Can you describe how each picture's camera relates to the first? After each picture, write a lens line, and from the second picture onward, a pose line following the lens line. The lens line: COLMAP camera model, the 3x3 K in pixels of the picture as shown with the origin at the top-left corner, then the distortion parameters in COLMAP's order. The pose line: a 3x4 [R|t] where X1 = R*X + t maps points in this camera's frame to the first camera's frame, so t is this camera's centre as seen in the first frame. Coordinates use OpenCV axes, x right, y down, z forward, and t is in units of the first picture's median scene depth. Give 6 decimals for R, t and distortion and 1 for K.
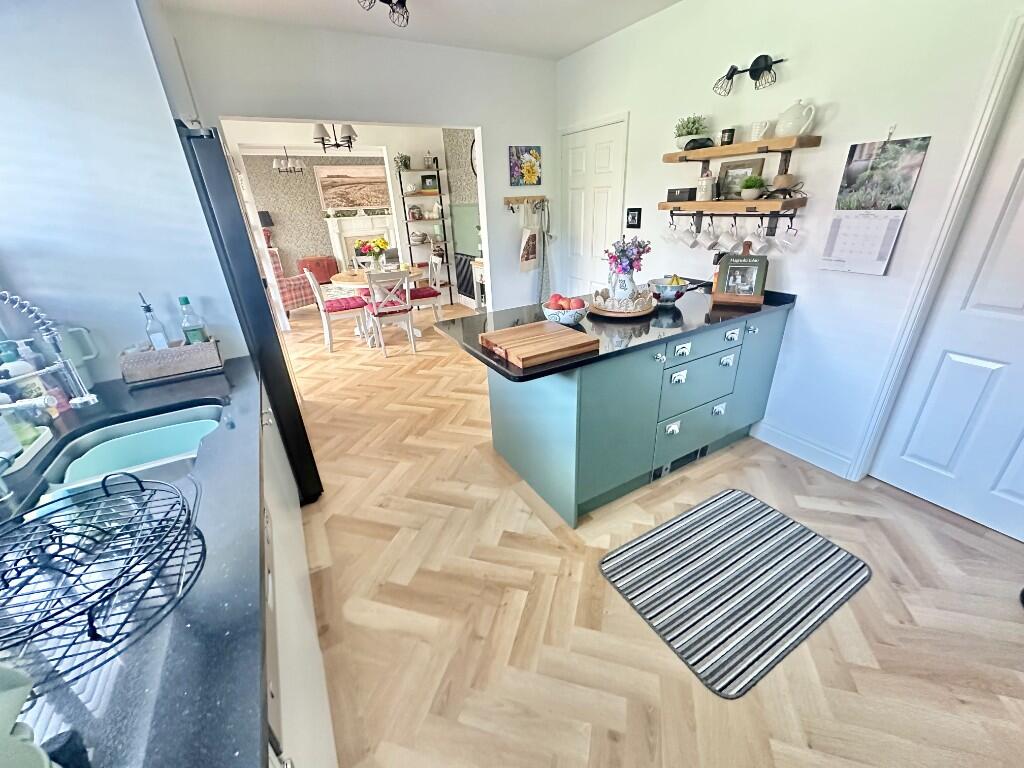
lens RADIAL K [[411.5, 0, 512.5], [0, 411.5, 383.1], [0, 0, 1]] dist [0.002623, -0.000011]
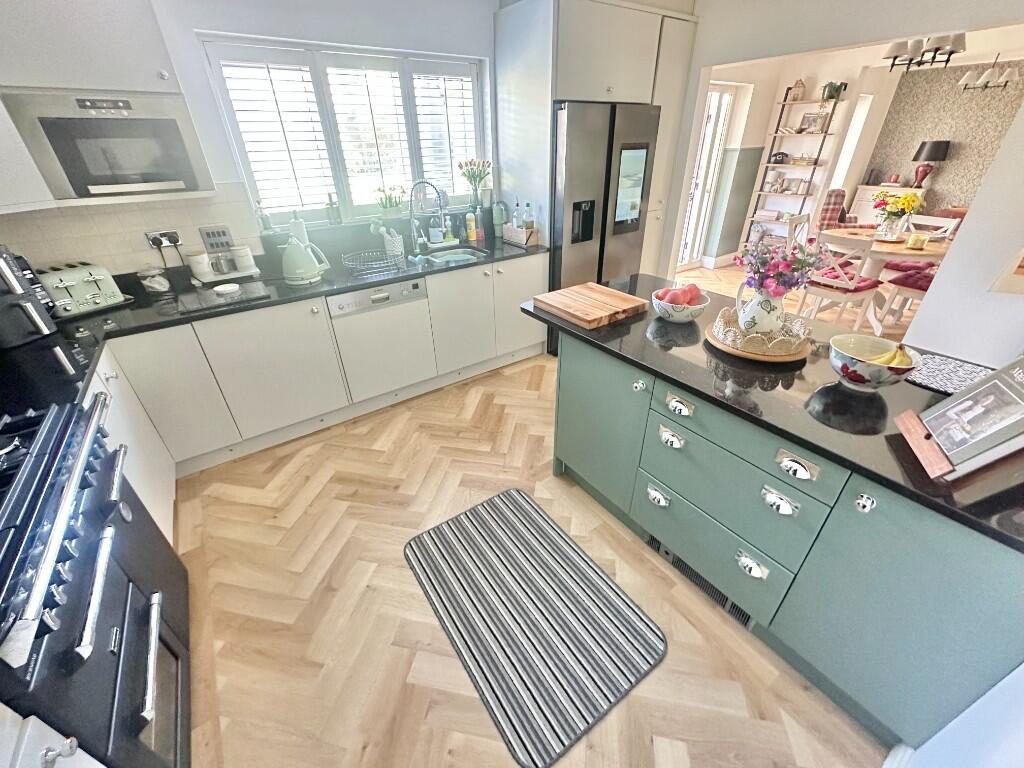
lens RADIAL K [[411.5, 0, 513.7], [0, 411.5, 384.5], [0, 0, 1]] dist [0.002623, -0.000011]
pose [[0.087201, 0.542298, -0.835649, 1.083391], [-0.396014, 0.788585, 0.470432, -0.370798], [0.914095, 0.289907, 0.283523, 0.588320]]
